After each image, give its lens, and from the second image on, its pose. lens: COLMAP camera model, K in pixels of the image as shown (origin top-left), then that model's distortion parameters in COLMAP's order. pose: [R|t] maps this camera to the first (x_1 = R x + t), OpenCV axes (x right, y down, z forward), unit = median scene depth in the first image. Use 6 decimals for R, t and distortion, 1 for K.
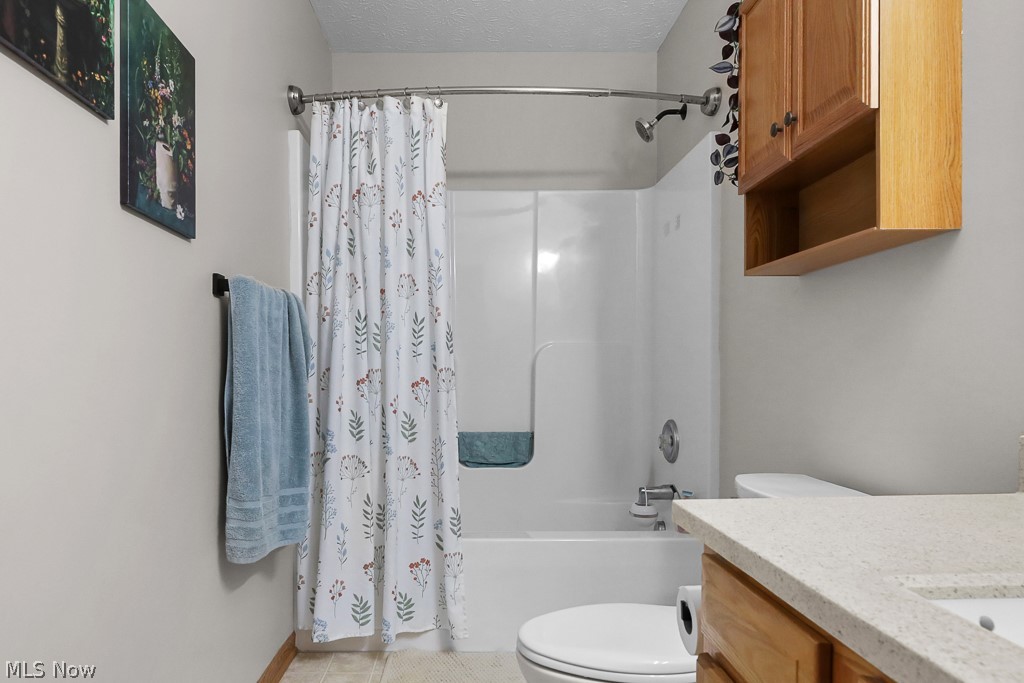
lens RADIAL K [[553.1, 0, 512.1], [0, 553.1, 366.8], [0, 0, 1]] dist [-0.000674, -0.000035]
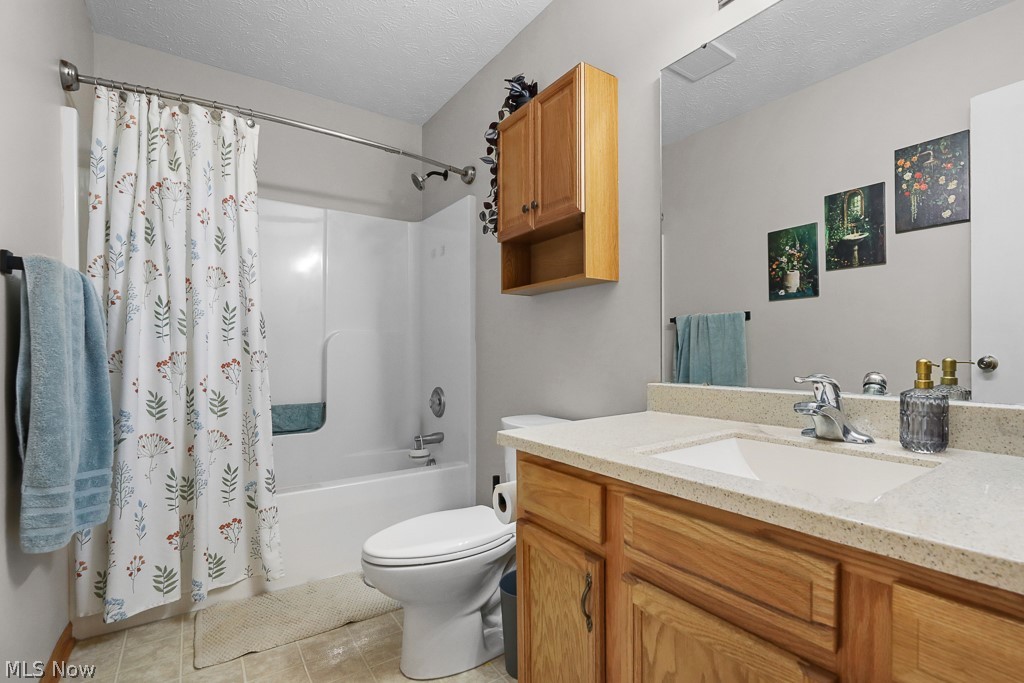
lens RADIAL K [[419.6, 0, 512.0], [0, 419.6, 341.5], [0, 0, 1]] dist [-0.000325, -0.000431]
pose [[0.859499, 0.013438, 0.510961, -0.111928], [-0.002842, 0.999765, -0.021512, -0.000050], [-0.511130, 0.017037, 0.859335, -0.036226]]
